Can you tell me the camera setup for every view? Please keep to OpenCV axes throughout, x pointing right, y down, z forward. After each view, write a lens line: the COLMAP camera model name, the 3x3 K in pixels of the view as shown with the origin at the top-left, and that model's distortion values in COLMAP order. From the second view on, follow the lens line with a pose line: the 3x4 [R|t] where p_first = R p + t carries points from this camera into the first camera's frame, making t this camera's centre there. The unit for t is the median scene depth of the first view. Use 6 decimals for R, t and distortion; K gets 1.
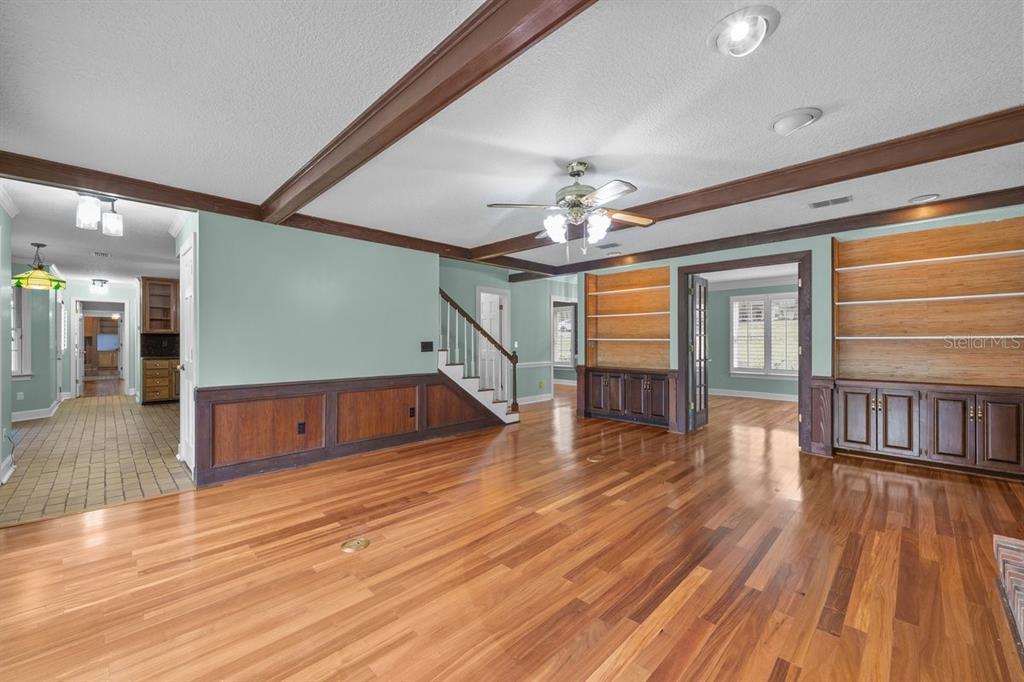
lens RADIAL K [[407.4, 0, 512.0], [0, 407.4, 341.0], [0, 0, 1]] dist [-0.009143, -0.000086]
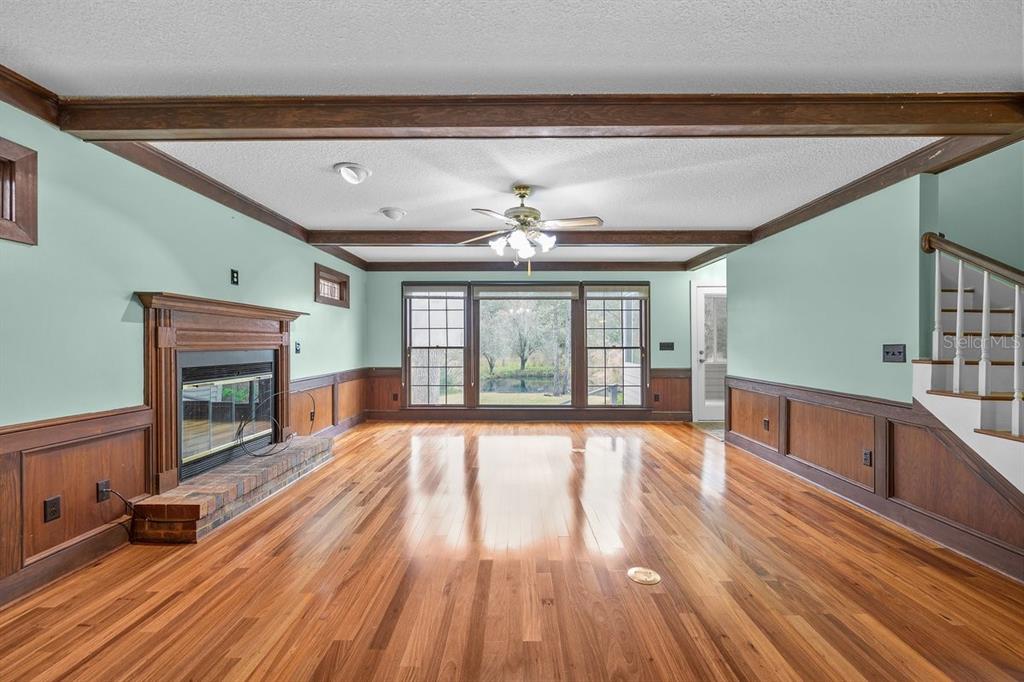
lens RADIAL K [[407.4, 0, 512.0], [0, 407.4, 341.0], [0, 0, 1]] dist [-0.009143, -0.000086]
pose [[-0.716295, 0.000562, -0.697798, 0.613970], [0.003641, 0.999989, -0.002932, -0.003512], [0.697788, -0.004641, -0.716289, 1.130617]]
